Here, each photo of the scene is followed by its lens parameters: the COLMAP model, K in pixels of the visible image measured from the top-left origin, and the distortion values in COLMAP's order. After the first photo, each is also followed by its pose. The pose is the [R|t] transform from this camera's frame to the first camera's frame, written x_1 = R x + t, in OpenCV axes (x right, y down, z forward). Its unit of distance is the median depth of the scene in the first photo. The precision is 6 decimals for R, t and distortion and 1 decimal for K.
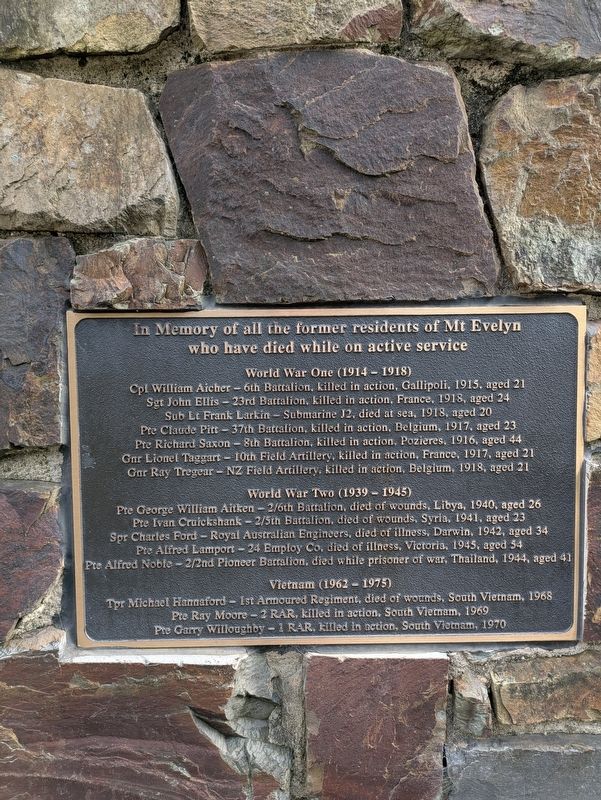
lens RADIAL K [[601.9, 0, 300.5], [0, 601.9, 400.0], [0, 0, 1]] dist [0.010440, -0.000554]
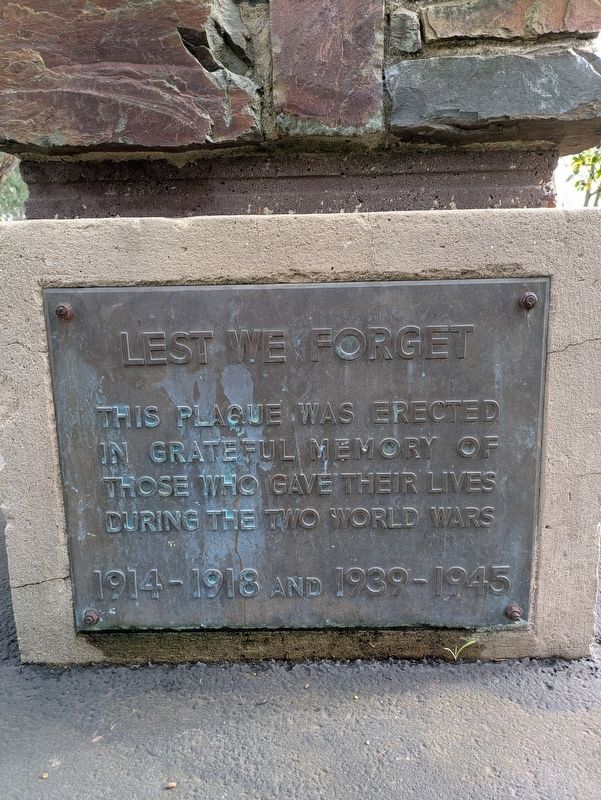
lens RADIAL K [[601.9, 0, 300.5], [0, 601.9, 400.0], [0, 0, 1]] dist [0.010440, -0.000554]
pose [[0.999364, -0.018081, -0.030735, 0.095153], [0.018309, 0.999807, 0.007161, 1.264902], [0.030600, -0.007719, 0.999502, -0.253583]]
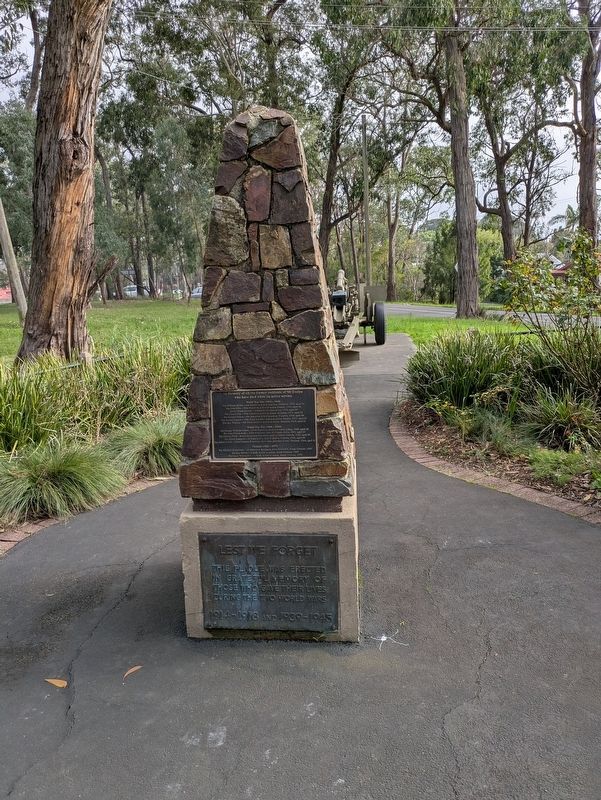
lens RADIAL K [[601.9, 0, 300.5], [0, 601.9, 400.0], [0, 0, 1]] dist [0.010440, -0.000554]
pose [[0.993482, -0.011792, -0.113377, 0.870395], [0.012536, 0.999904, 0.005847, -0.084416], [0.113298, -0.007230, 0.993535, -3.669925]]
